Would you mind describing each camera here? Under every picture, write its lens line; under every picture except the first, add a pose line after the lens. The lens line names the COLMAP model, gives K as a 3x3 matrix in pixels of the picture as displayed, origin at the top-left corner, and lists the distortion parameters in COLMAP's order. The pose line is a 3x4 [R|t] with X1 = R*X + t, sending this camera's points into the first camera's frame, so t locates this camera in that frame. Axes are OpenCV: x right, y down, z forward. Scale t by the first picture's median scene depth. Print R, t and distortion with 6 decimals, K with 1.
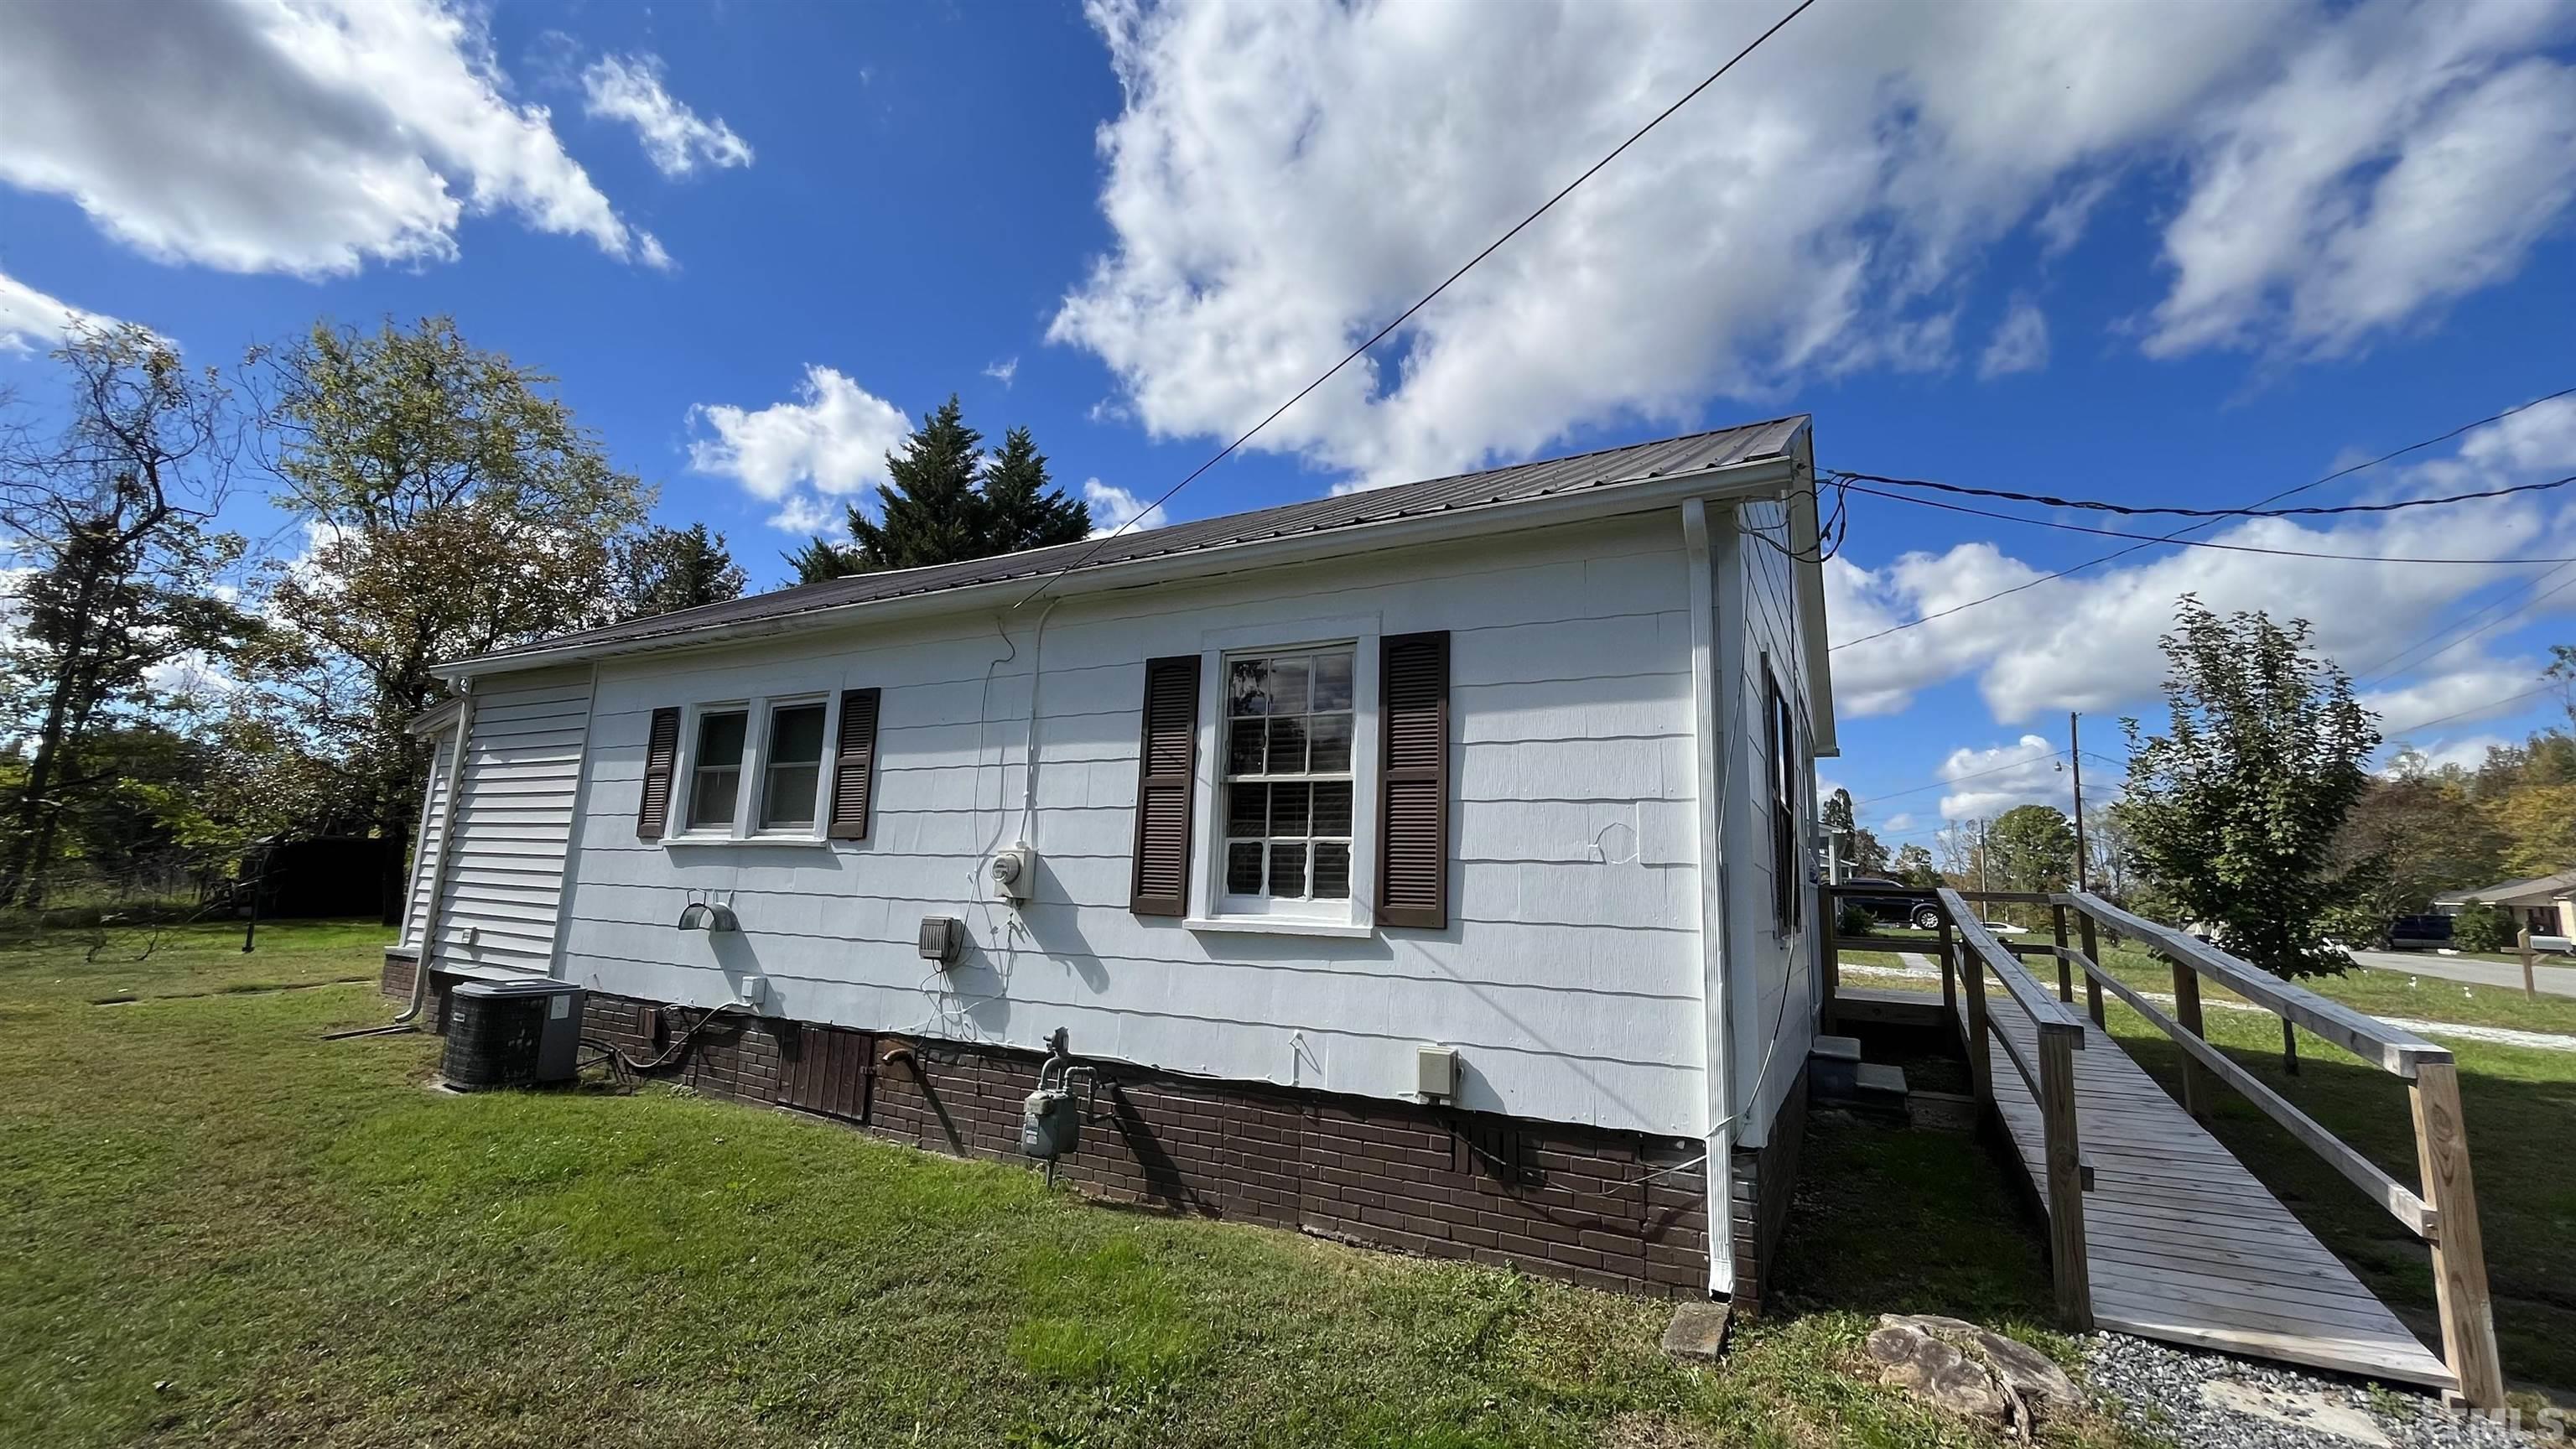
lens RADIAL K [[1039.9, 0, 1292.8], [0, 1039.9, 712.6], [0, 0, 1]] dist [-0.001438, -0.000887]
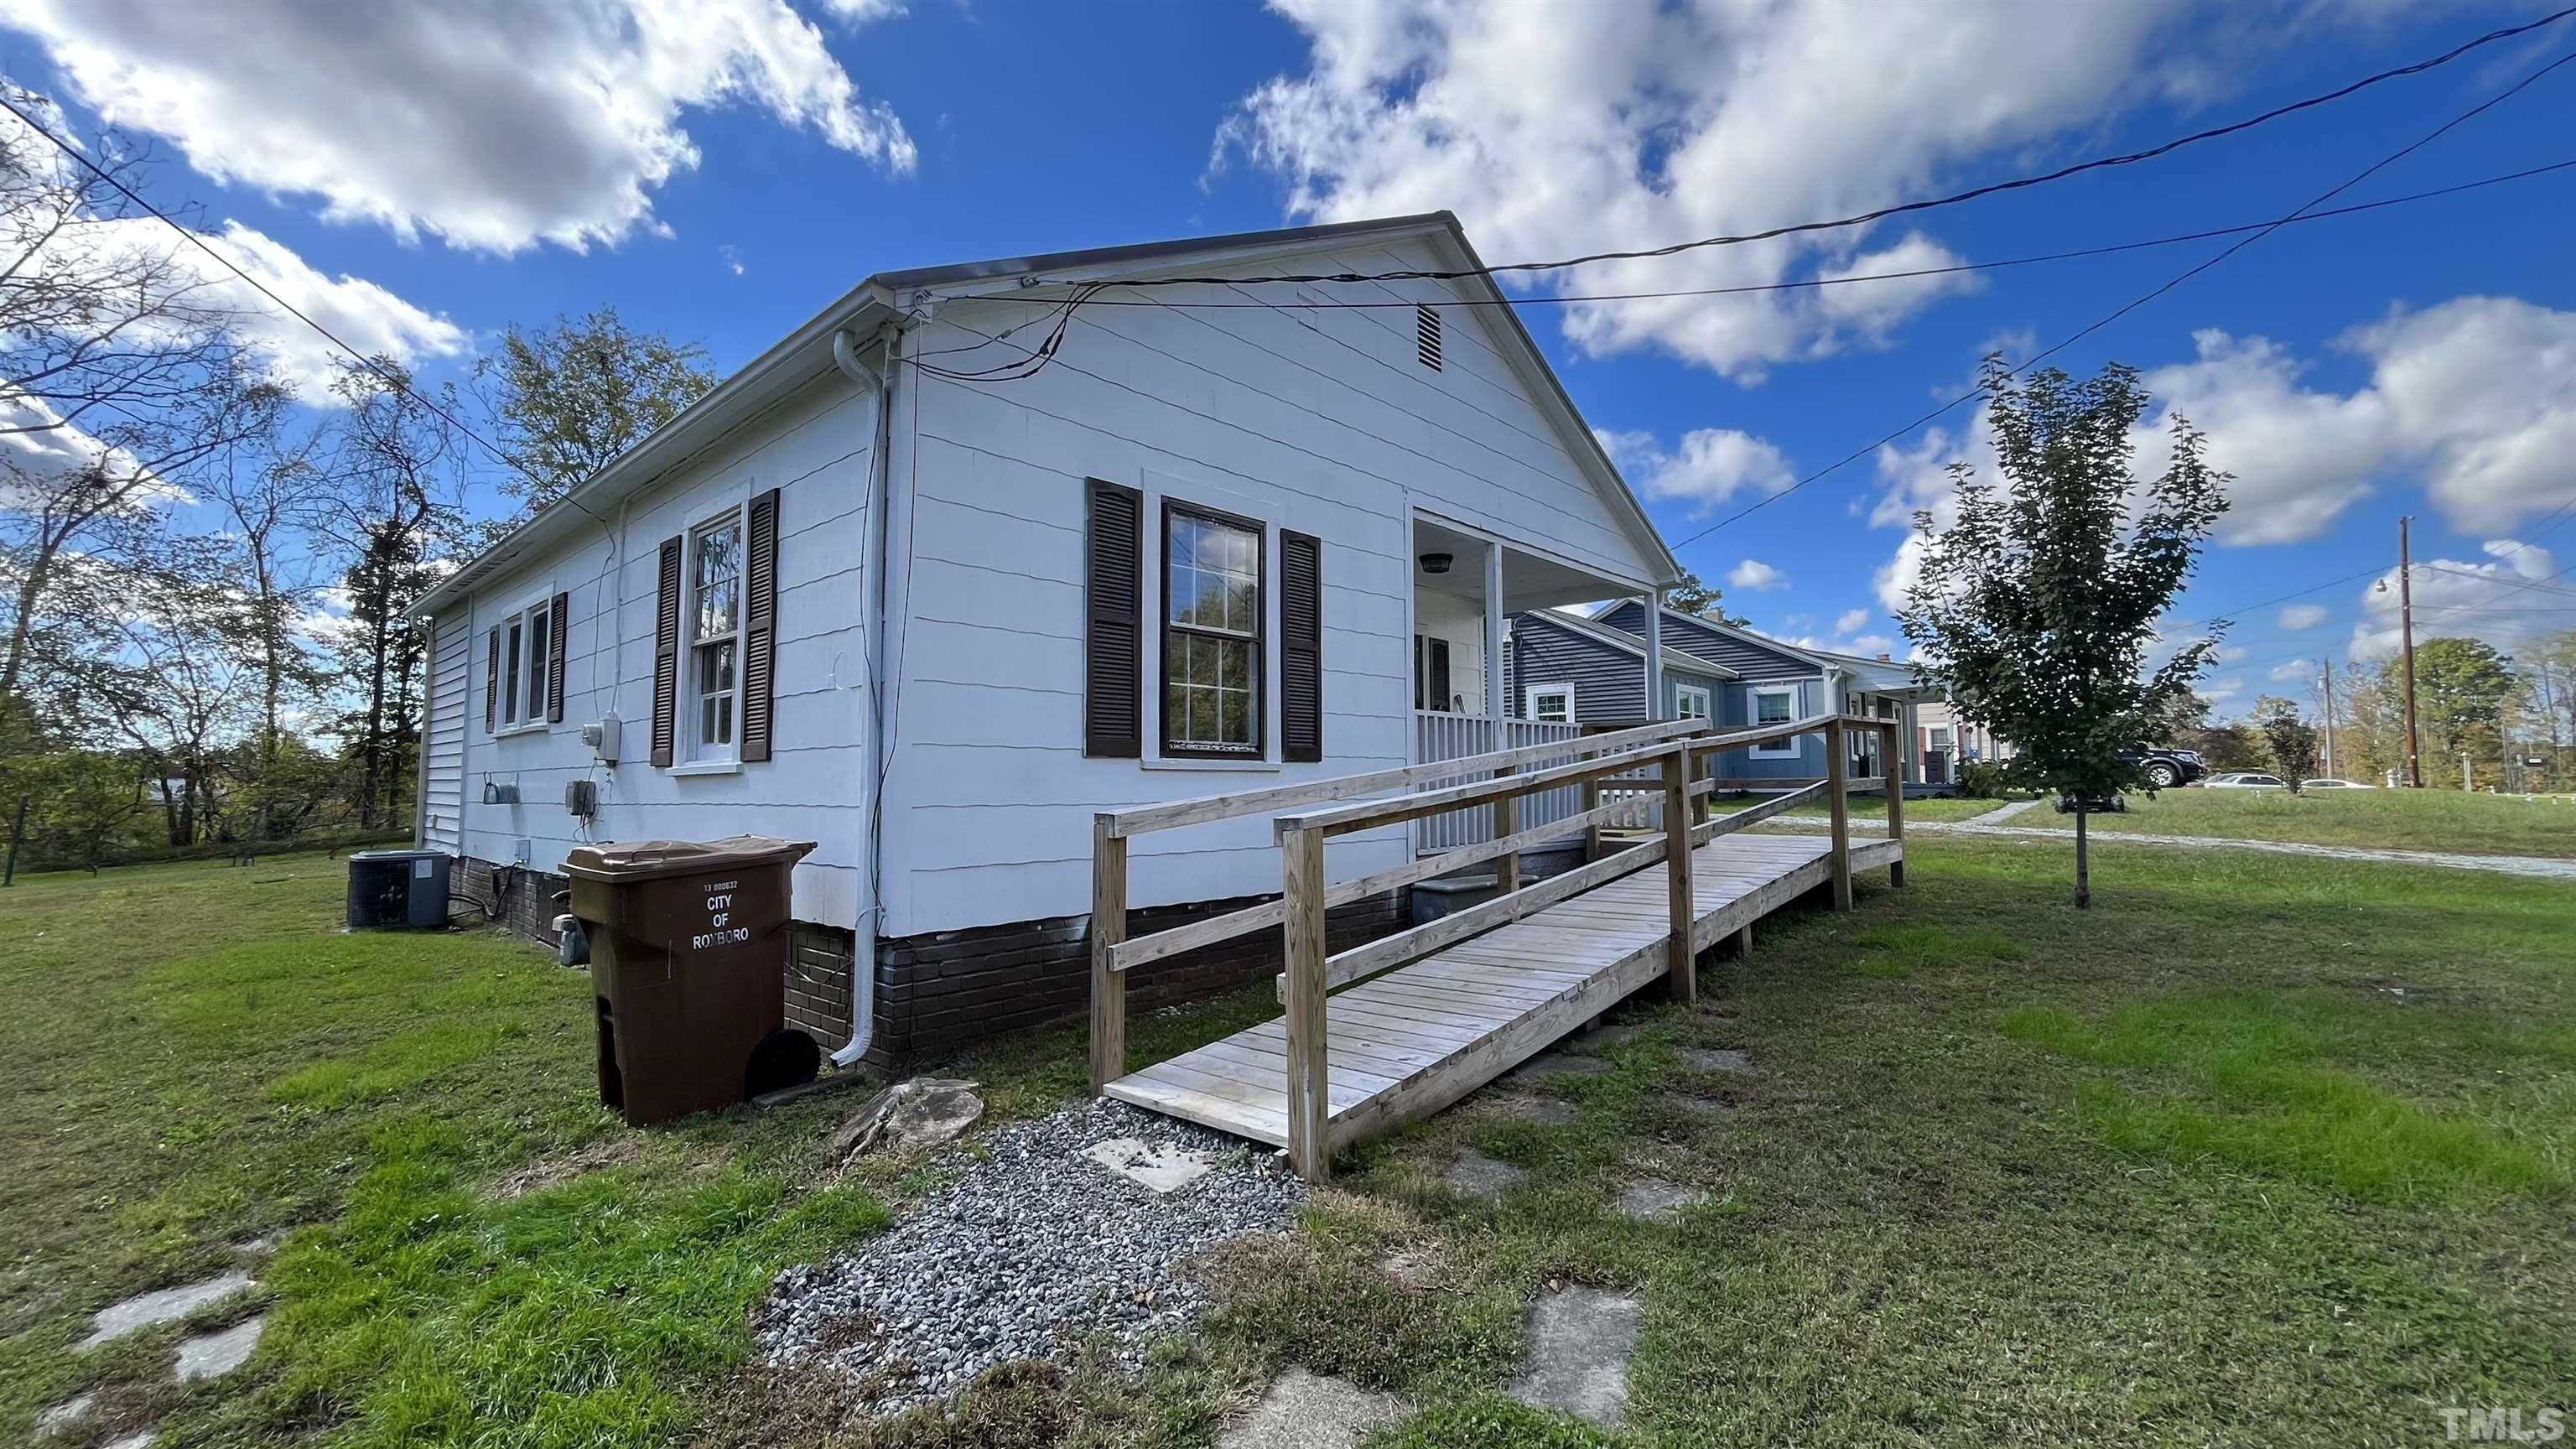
lens RADIAL K [[1039.9, 0, 1285.1], [0, 1039.9, 709.0], [0, 0, 1]] dist [-0.001438, -0.000887]
pose [[0.972376, -0.058223, -0.226044, 0.510134], [0.079651, 0.993031, 0.086858, 0.054994], [0.219412, -0.102464, 0.970237, 0.026840]]
